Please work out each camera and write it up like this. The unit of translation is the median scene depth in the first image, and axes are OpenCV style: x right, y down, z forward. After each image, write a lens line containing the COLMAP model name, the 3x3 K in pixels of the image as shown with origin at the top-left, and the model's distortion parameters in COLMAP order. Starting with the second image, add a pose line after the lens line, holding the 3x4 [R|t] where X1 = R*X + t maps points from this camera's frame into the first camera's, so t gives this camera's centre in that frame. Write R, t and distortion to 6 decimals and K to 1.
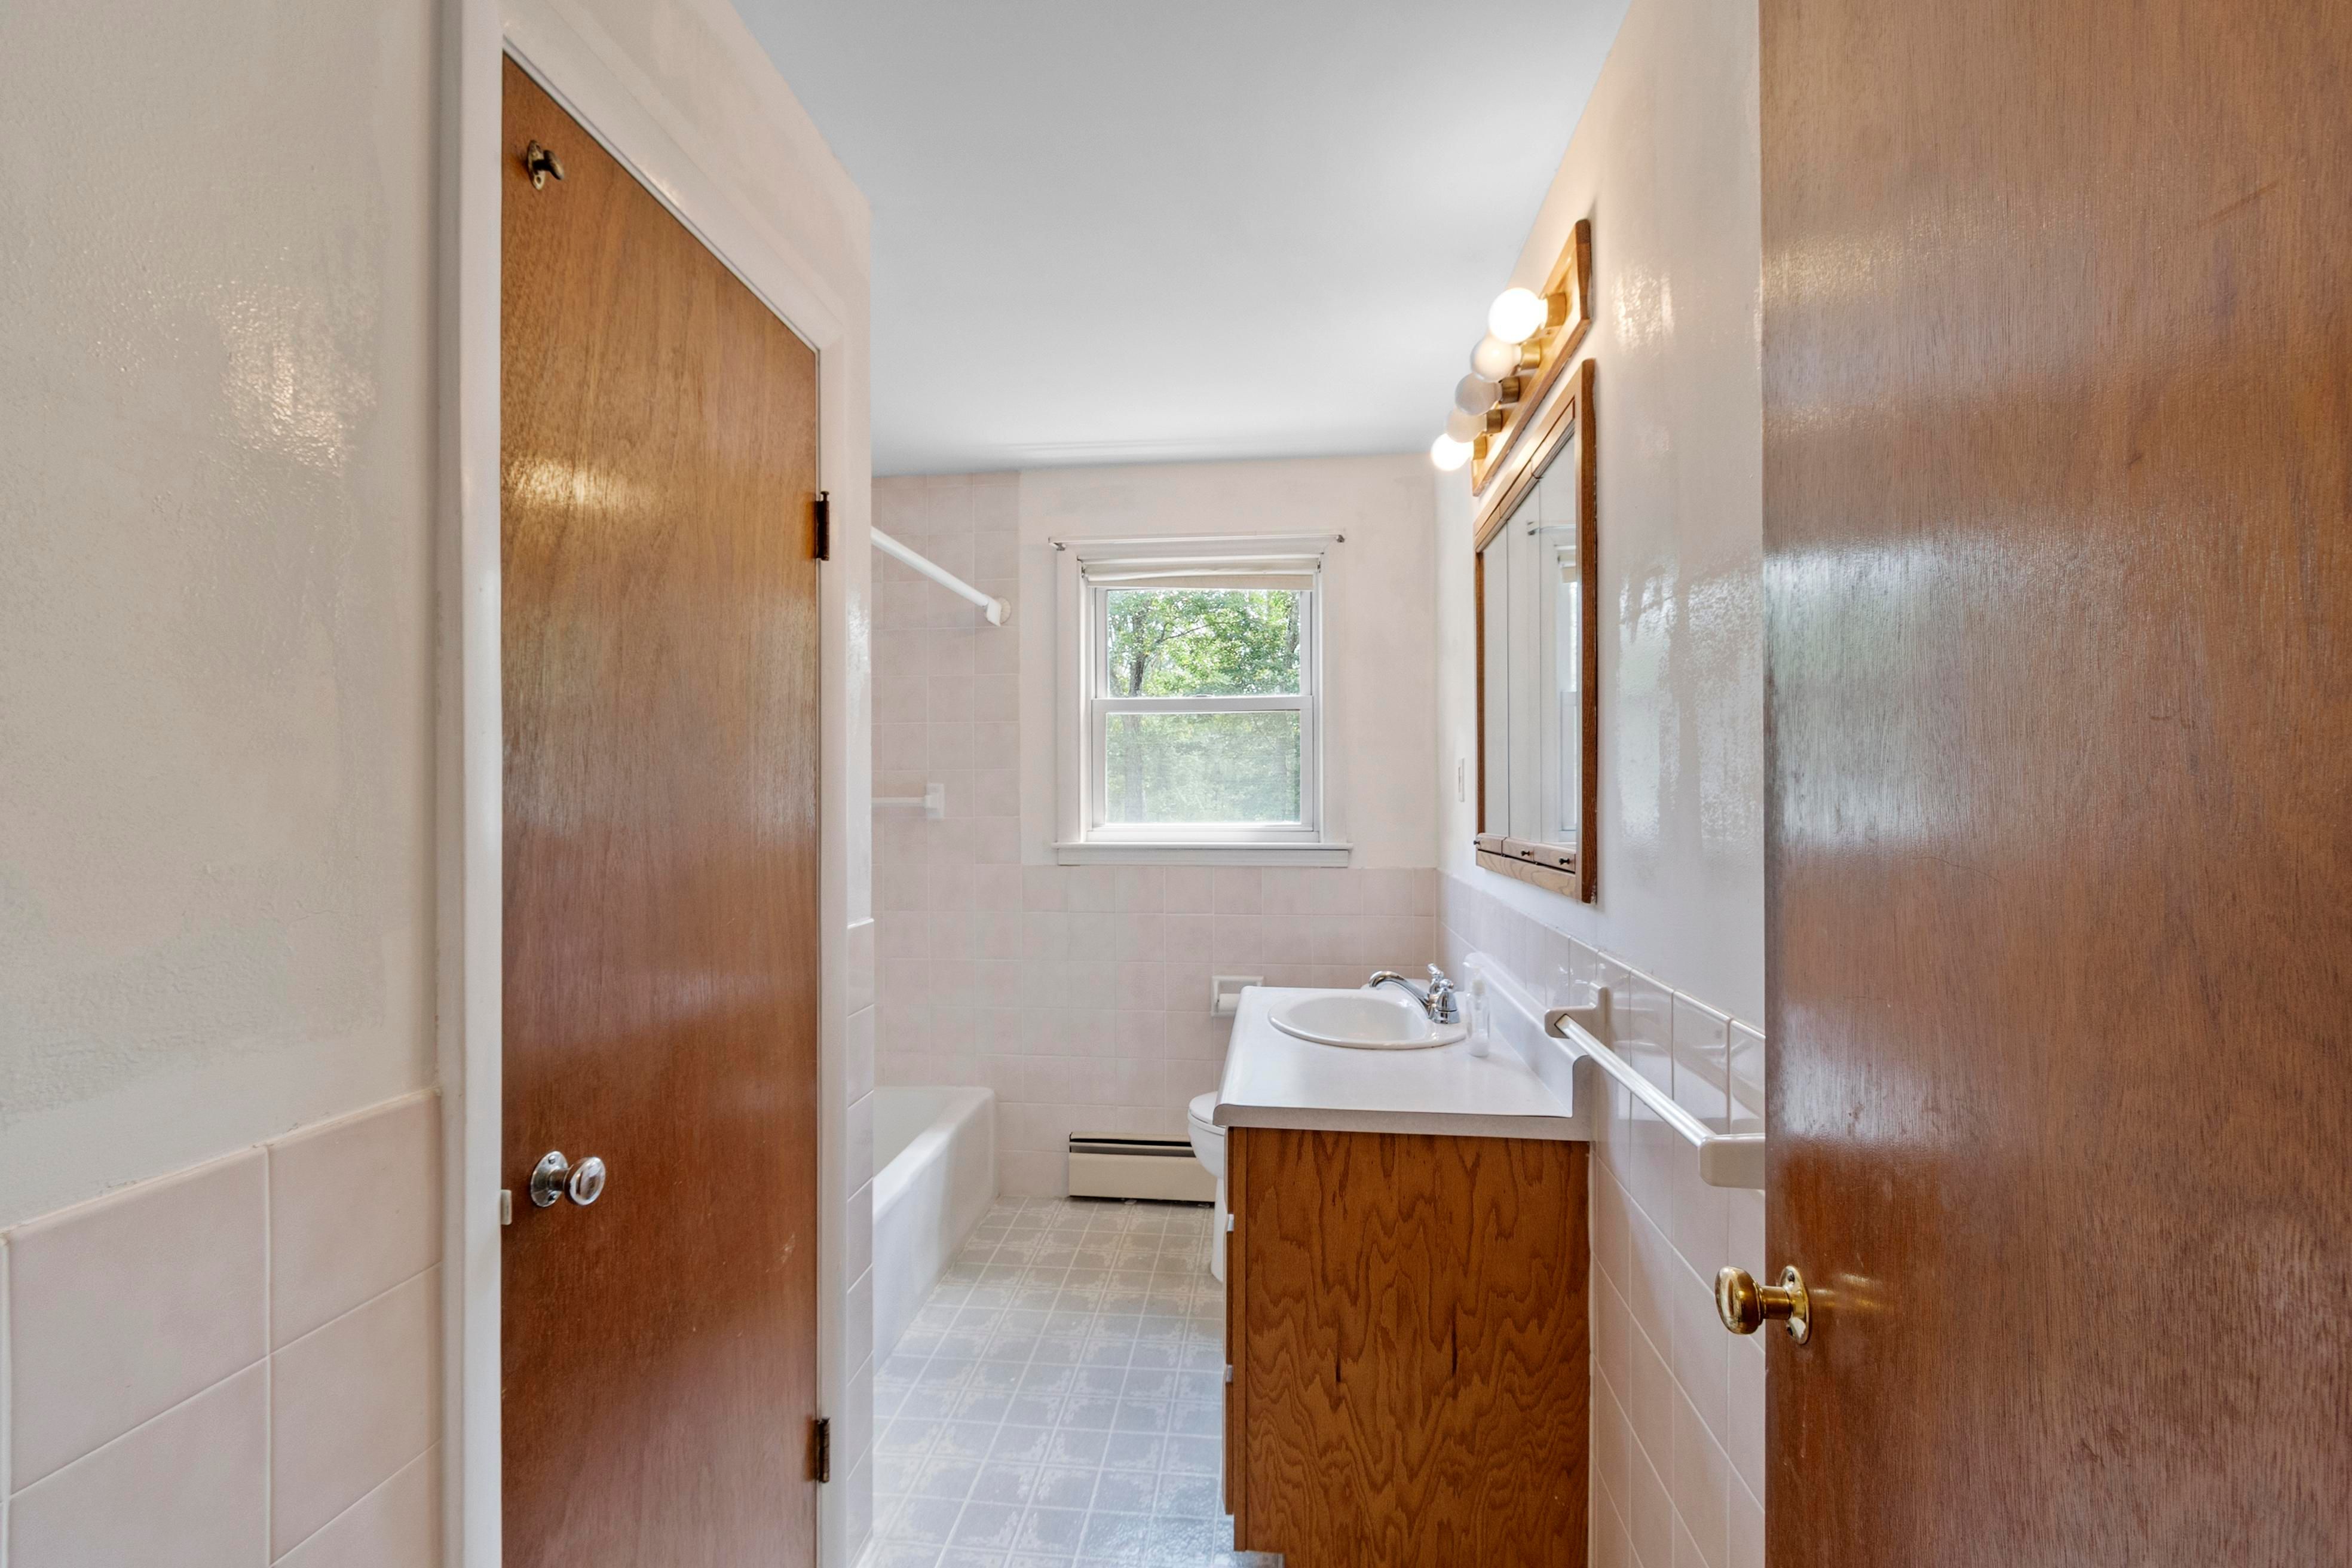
lens RADIAL K [[1019.0, 0, 1177.7], [0, 1019.0, 785.2], [0, 0, 1]] dist [-0.001013, -0.000499]
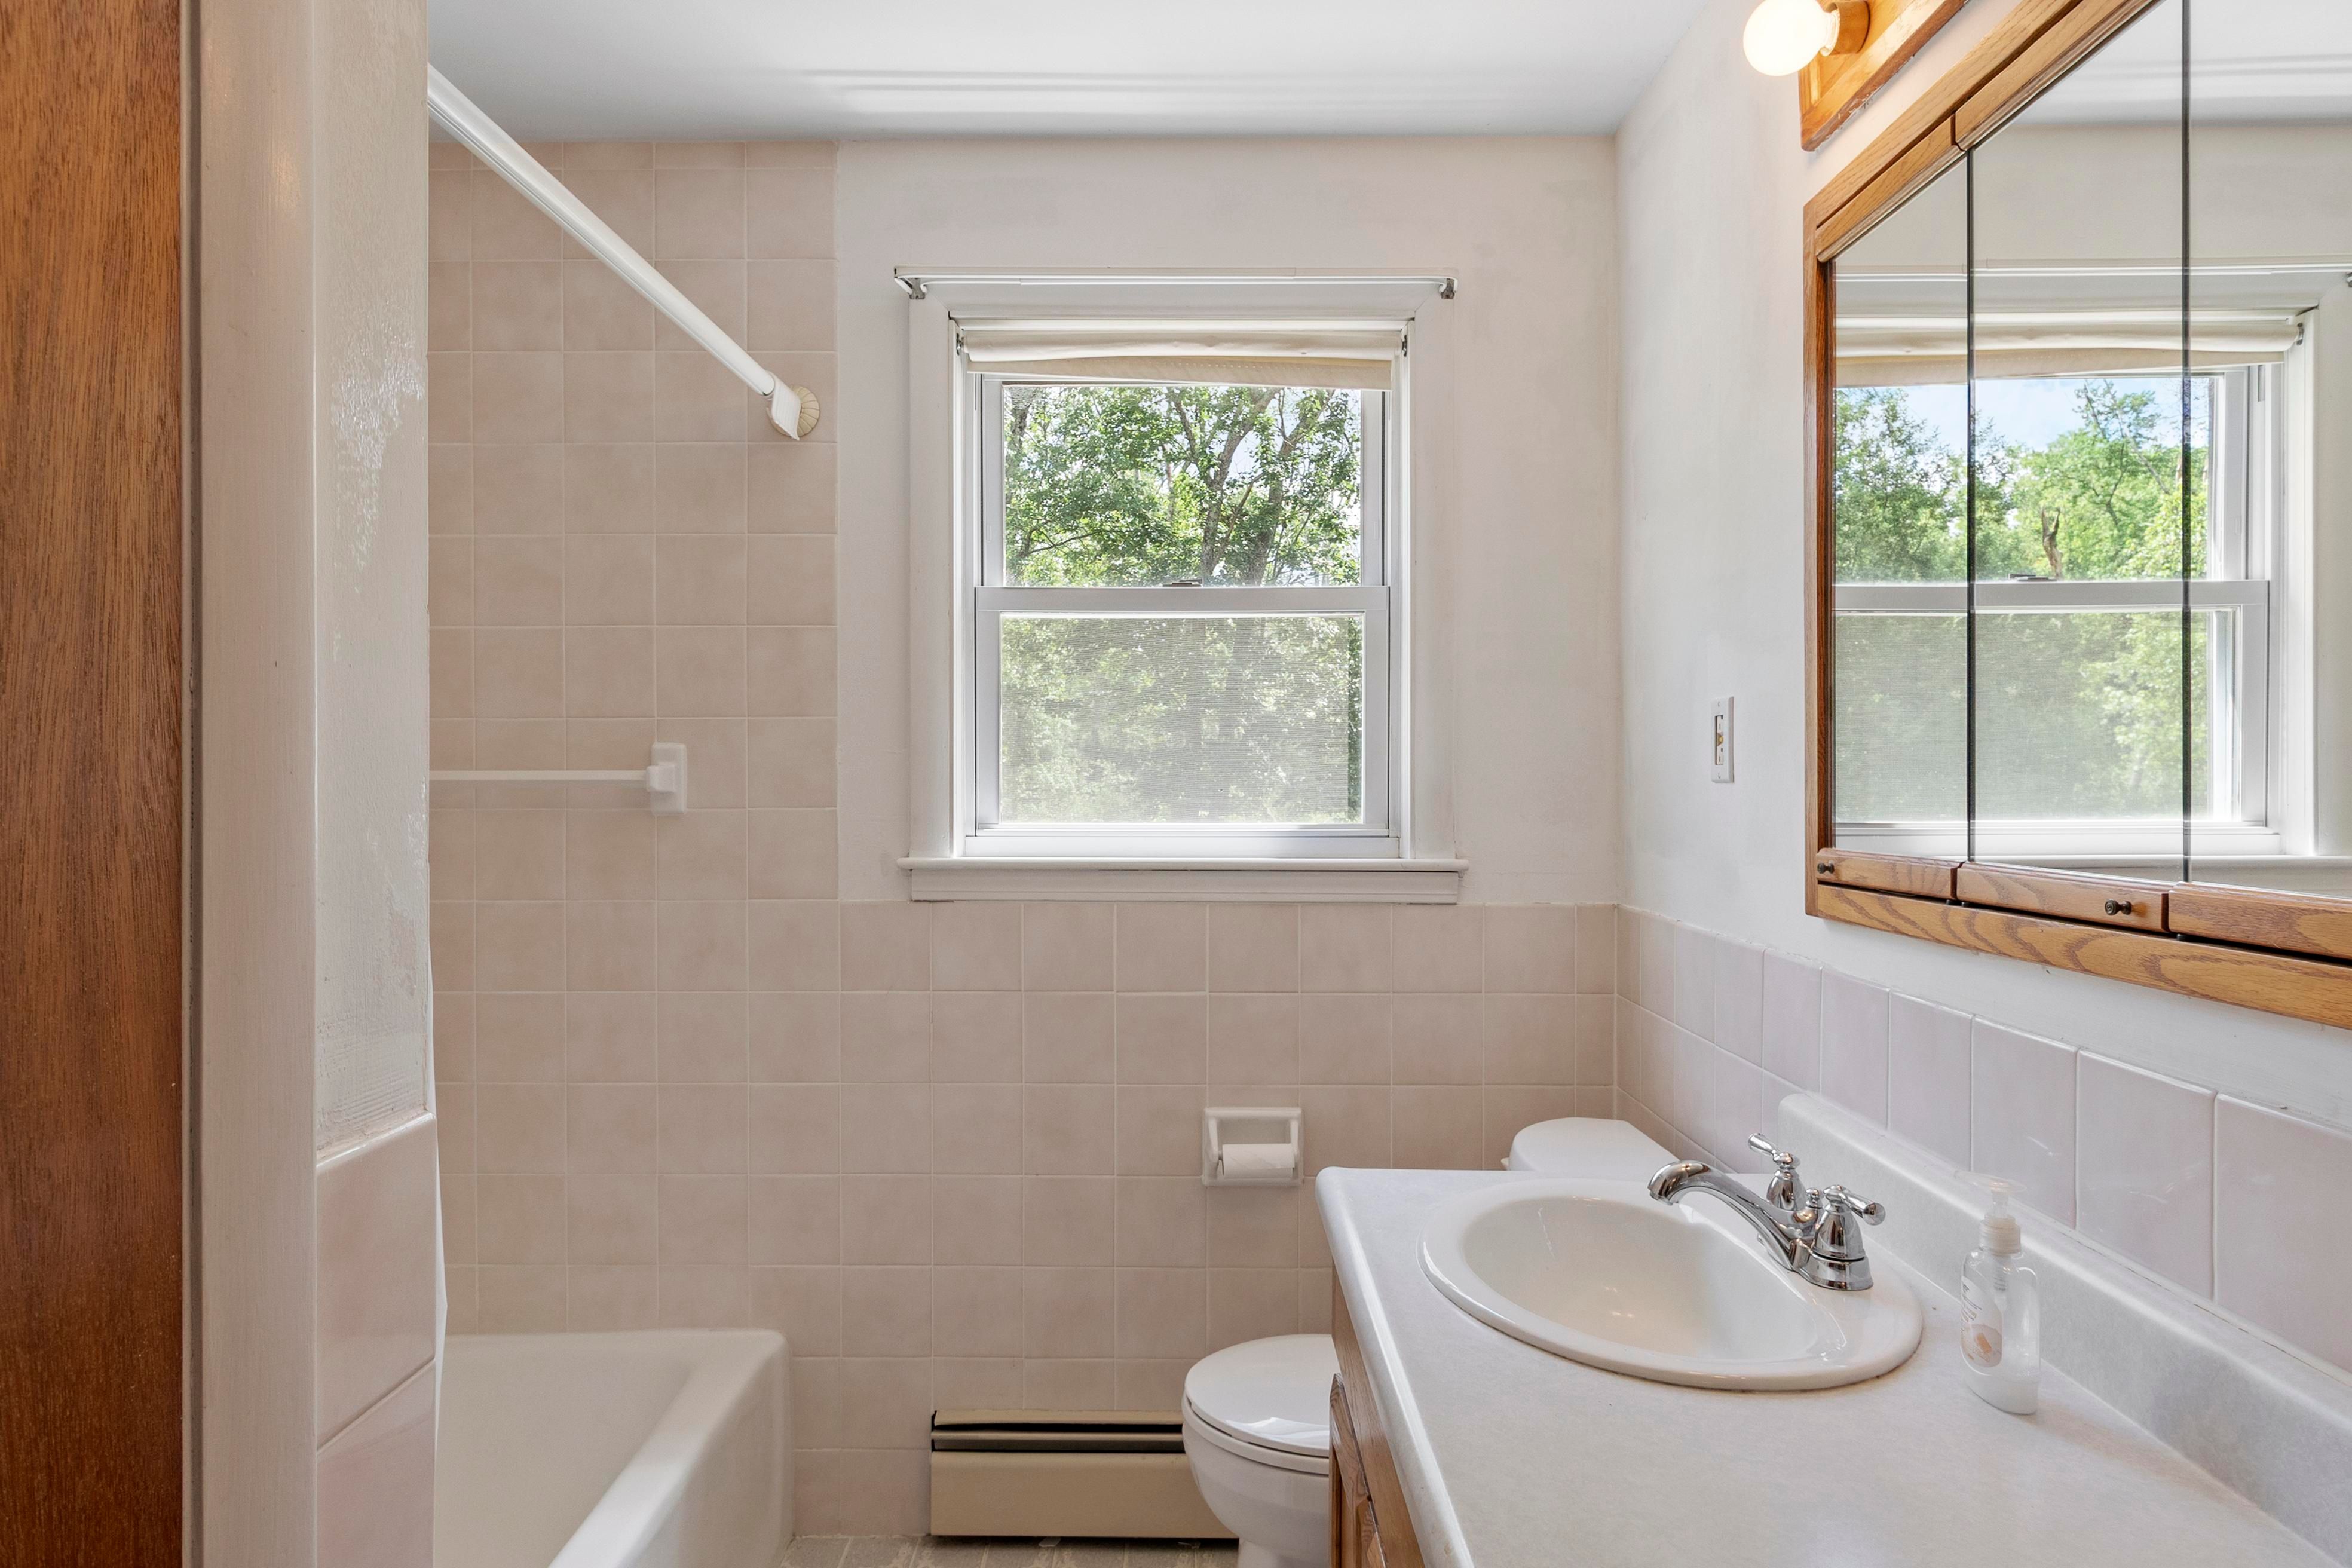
lens RADIAL K [[1427.9, 0, 1184.8], [0, 1427.9, 784.7], [0, 0, 1]] dist [0.006785, -0.001531]
pose [[0.995352, 0.005141, 0.096161, -0.048296], [-0.006838, 0.999827, 0.017324, 0.005078], [-0.096056, -0.017901, 0.995215, 0.258504]]
